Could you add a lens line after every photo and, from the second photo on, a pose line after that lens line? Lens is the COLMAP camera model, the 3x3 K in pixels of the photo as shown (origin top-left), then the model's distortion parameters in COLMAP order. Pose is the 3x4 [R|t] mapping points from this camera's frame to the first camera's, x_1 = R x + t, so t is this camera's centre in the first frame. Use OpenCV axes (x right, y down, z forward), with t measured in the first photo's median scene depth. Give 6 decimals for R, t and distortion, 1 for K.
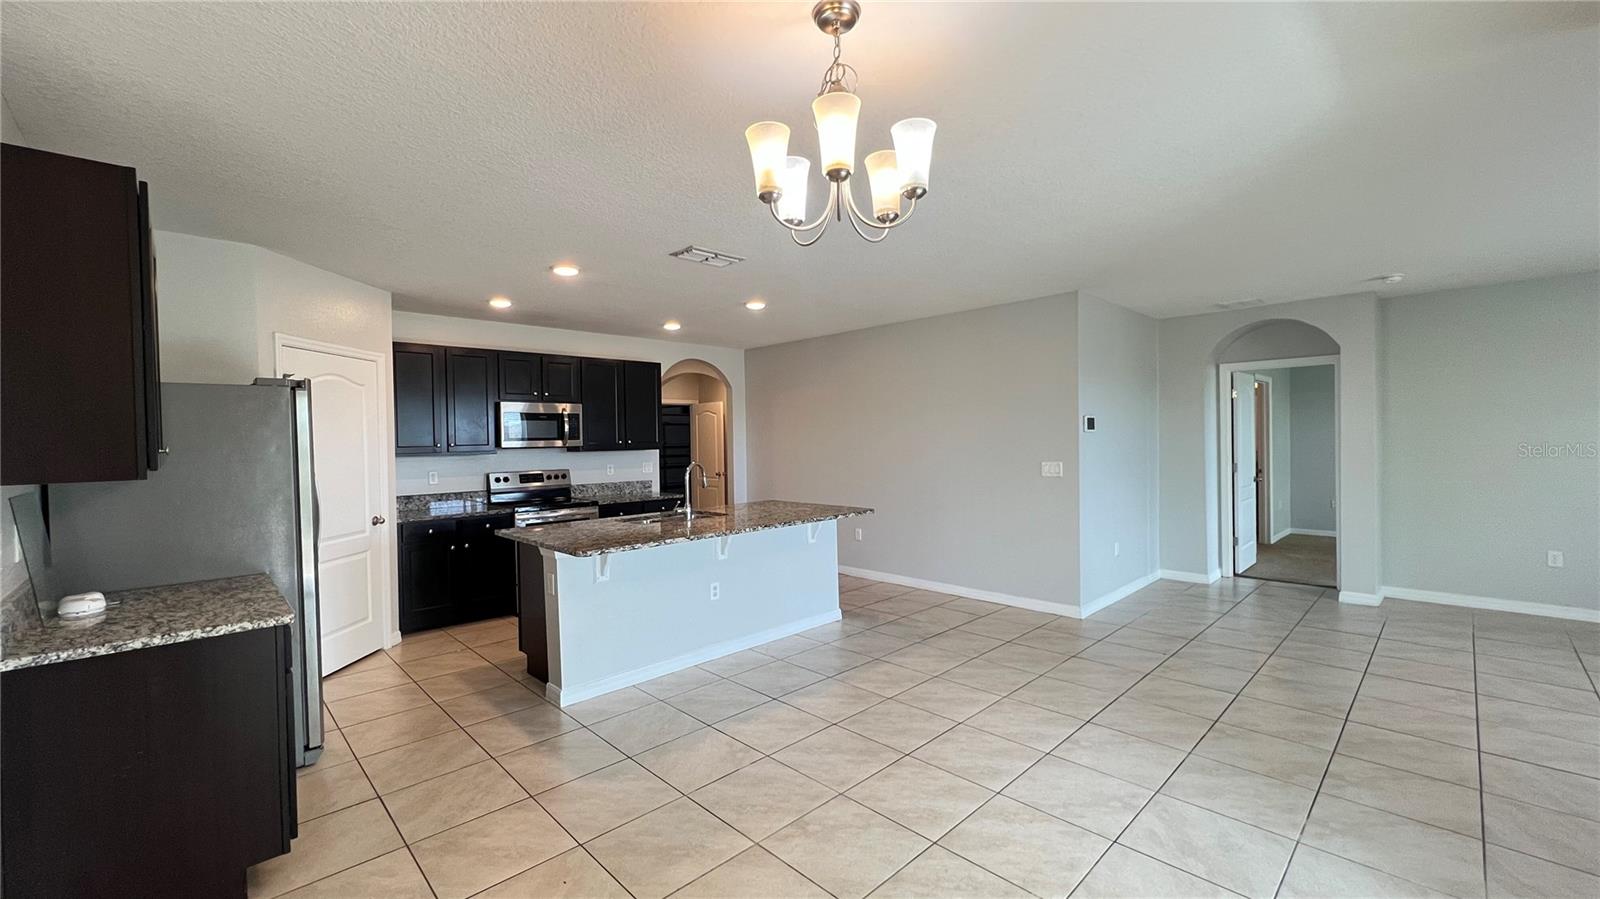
lens RADIAL K [[639.1, 0, 793.6], [0, 639.1, 452.3], [0, 0, 1]] dist [-0.000903, 0.000631]
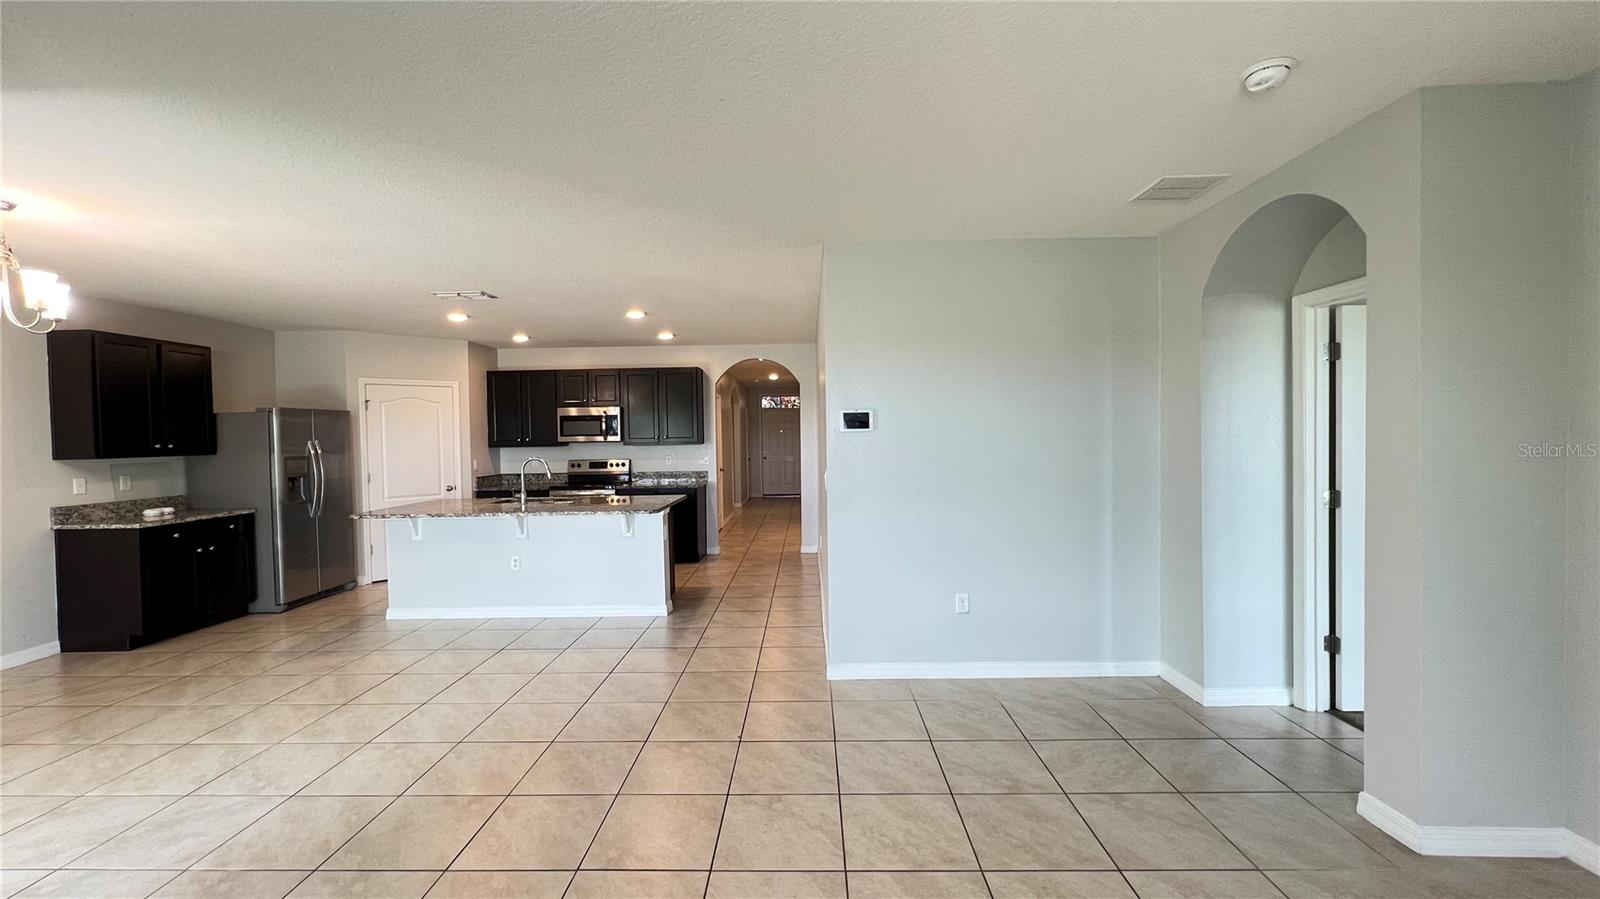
lens RADIAL K [[639.1, 0, 792.0], [0, 639.1, 449.0], [0, 0, 1]] dist [-0.000903, 0.000631]
pose [[0.704413, 0.020975, -0.709481, 0.950754], [-0.010282, 0.999760, 0.019348, -0.025579], [0.709716, -0.006334, 0.704459, 0.439418]]
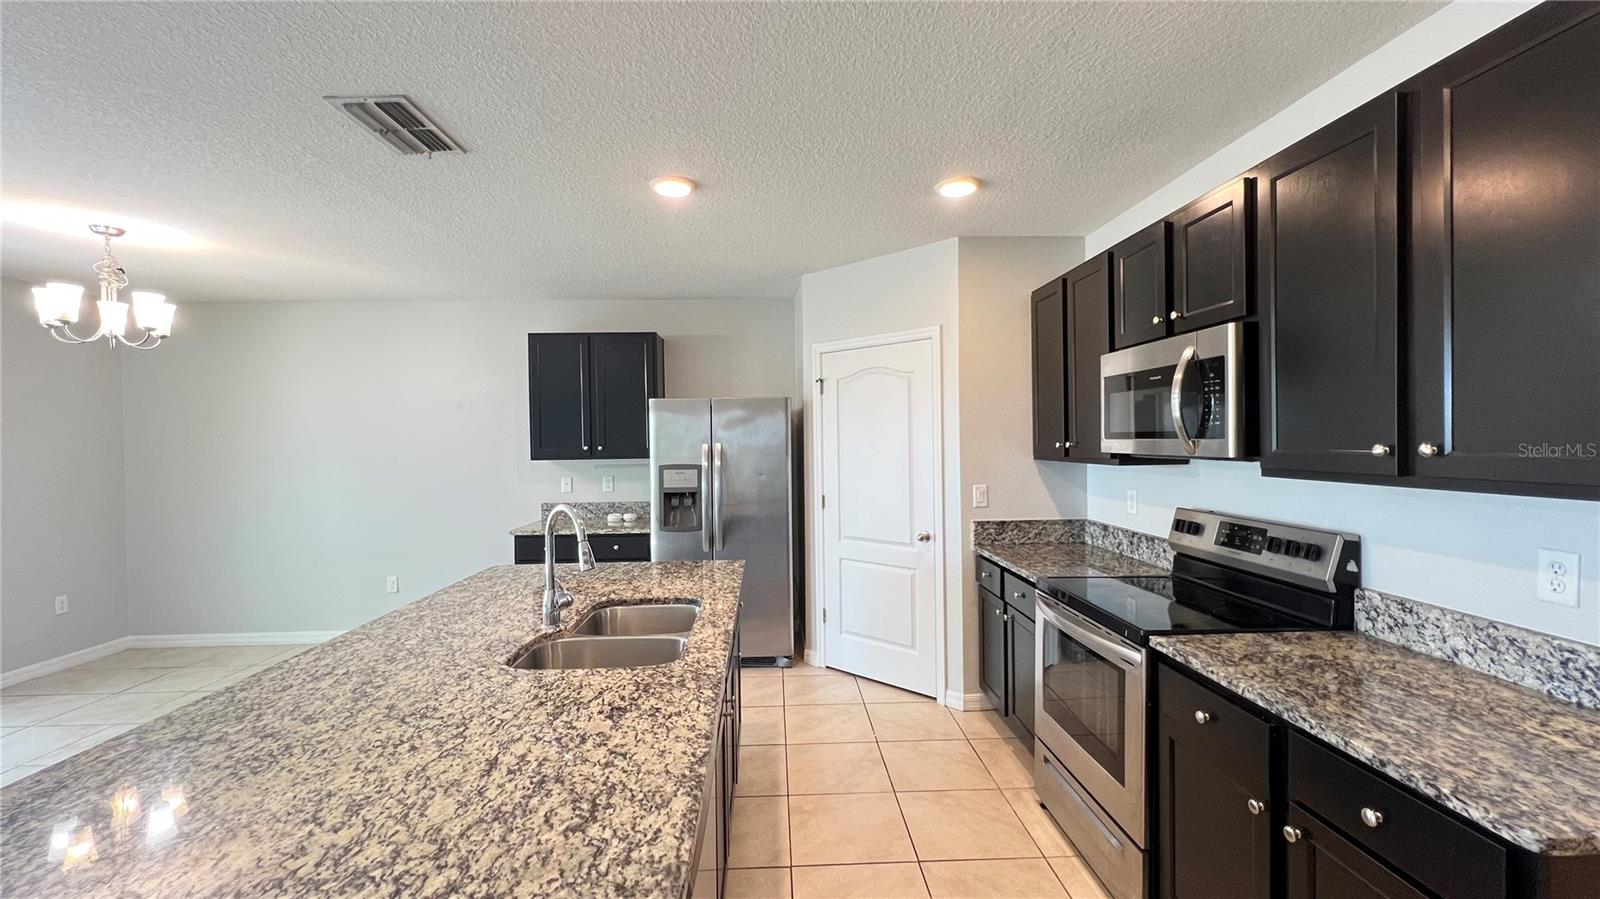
lens RADIAL K [[639.1, 0, 792.9], [0, 639.1, 448.6], [0, 0, 1]] dist [-0.000903, 0.000631]
pose [[-0.664708, 0.037886, -0.746142, 0.051857], [0.009885, 0.999072, 0.041923, -0.035754], [0.747038, 0.020491, -0.664466, 1.268227]]
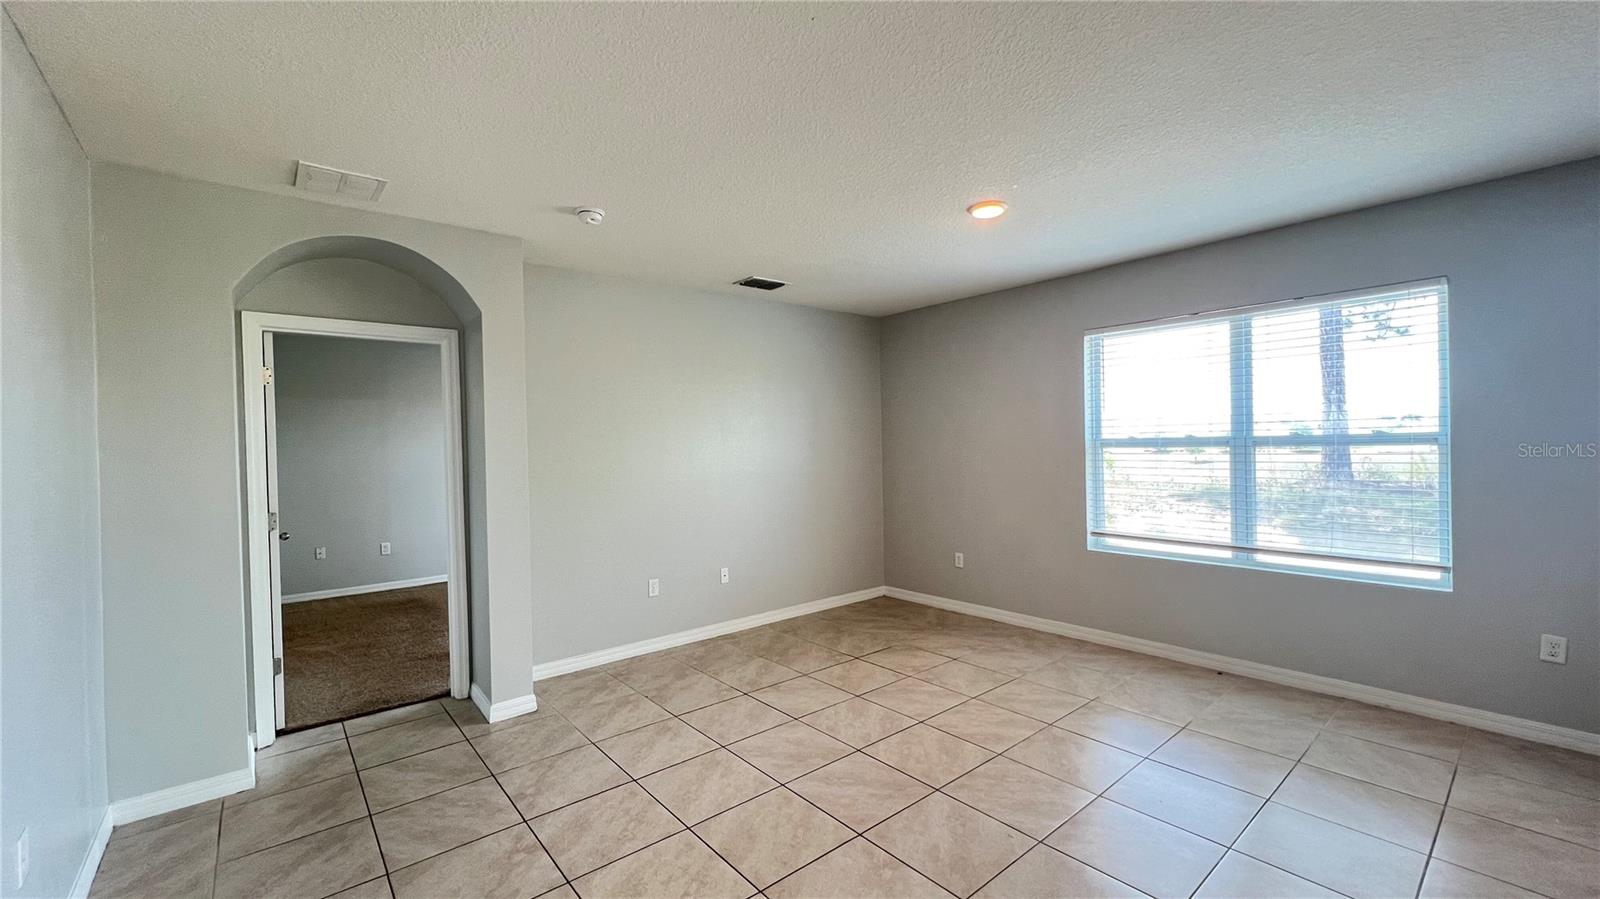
lens RADIAL K [[639.1, 0, 794.9], [0, 639.1, 452.0], [0, 0, 1]] dist [-0.000903, 0.000631]
pose [[0.077529, -0.000273, 0.996990, 0.269393], [0.034435, 0.999404, -0.002404, -0.017051], [-0.996395, 0.034517, 0.077492, 0.701905]]
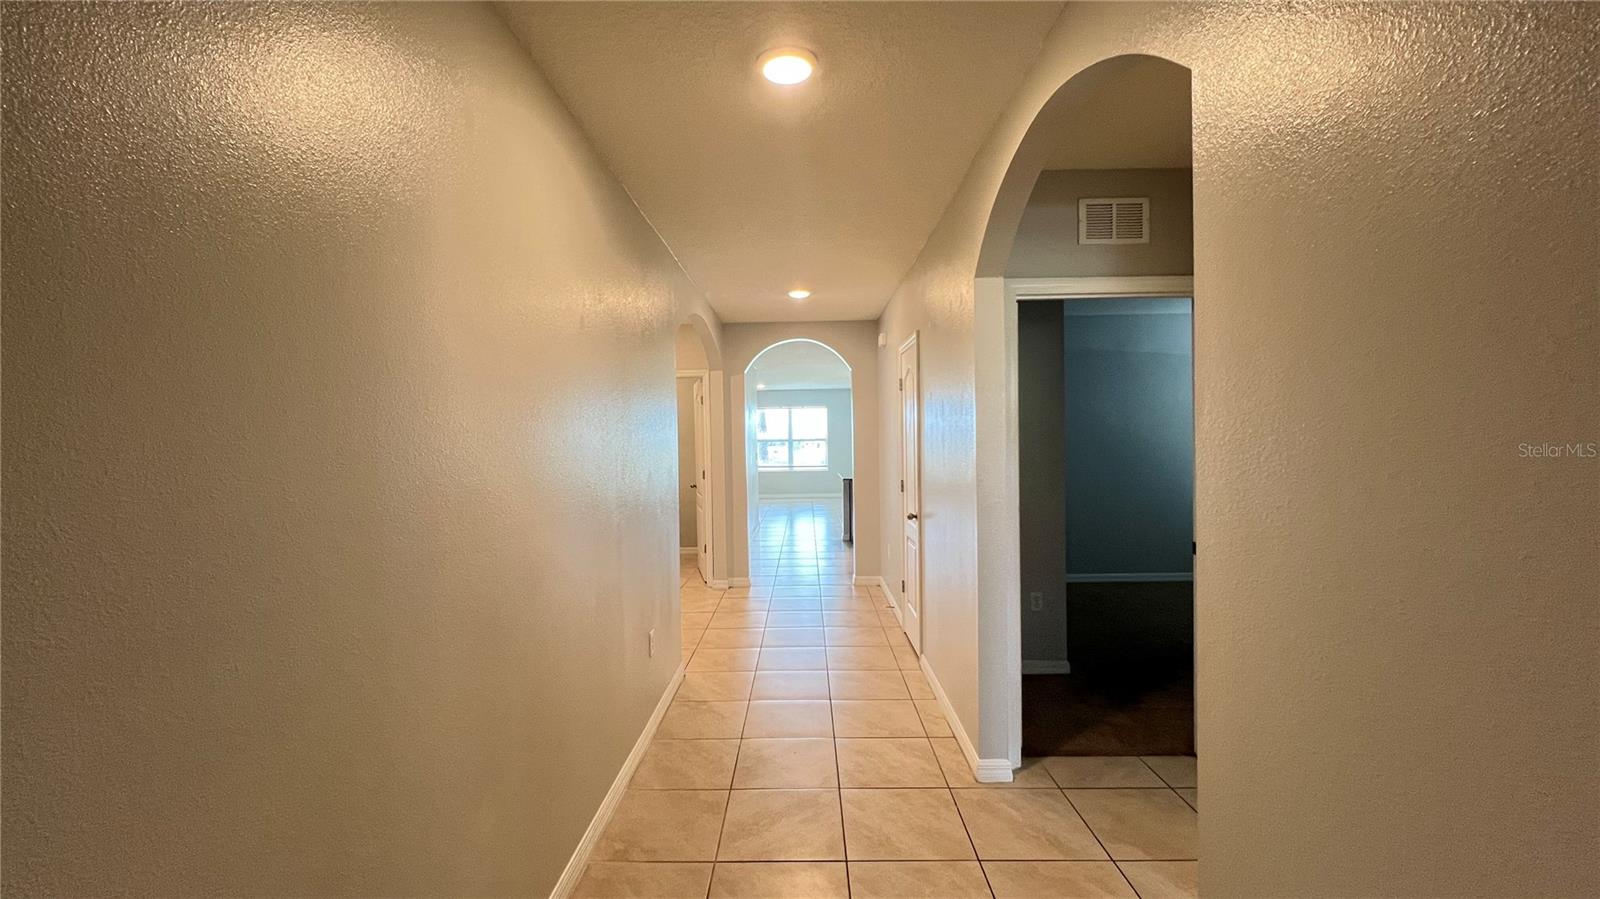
lens RADIAL K [[639.1, 0, 798.1], [0, 639.1, 452.4], [0, 0, 1]] dist [-0.000903, 0.000631]
pose [[-0.710388, 0.018343, 0.703571, -1.085809], [0.048492, 0.998560, 0.022928, -0.022621], [-0.702137, 0.050405, -0.710255, 2.360819]]
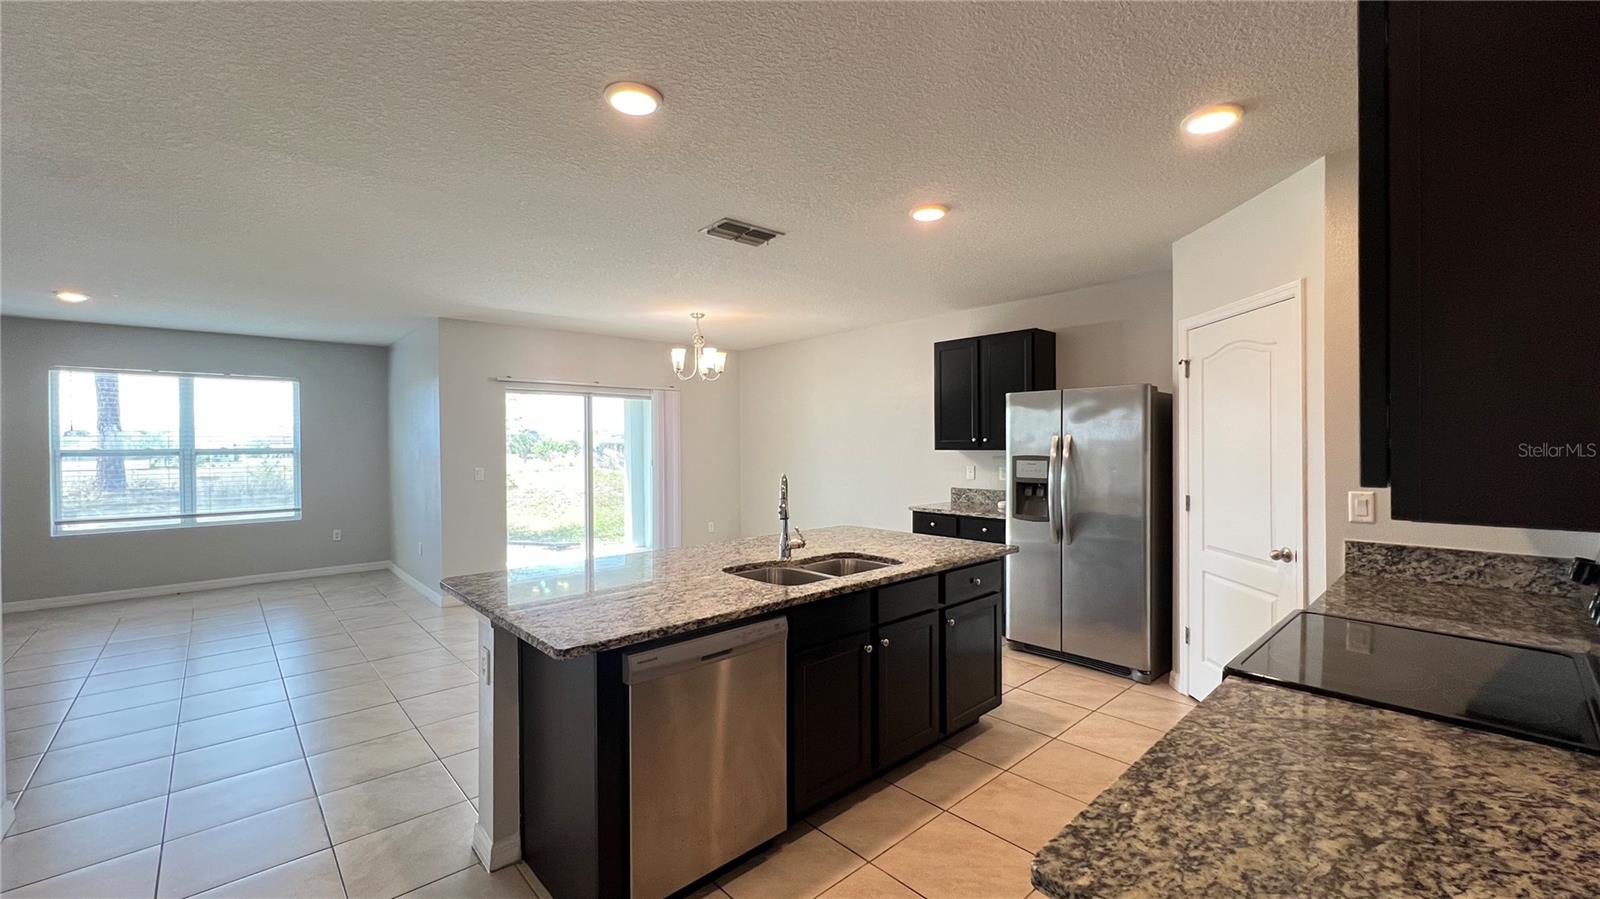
lens RADIAL K [[639.1, 0, 794.6], [0, 639.1, 447.7], [0, 0, 1]] dist [-0.000903, 0.000631]
pose [[-0.999290, 0.026092, 0.027162, -0.173520], [0.026874, 0.999223, 0.028829, -0.025650], [-0.026389, 0.029539, -0.999215, 1.470204]]
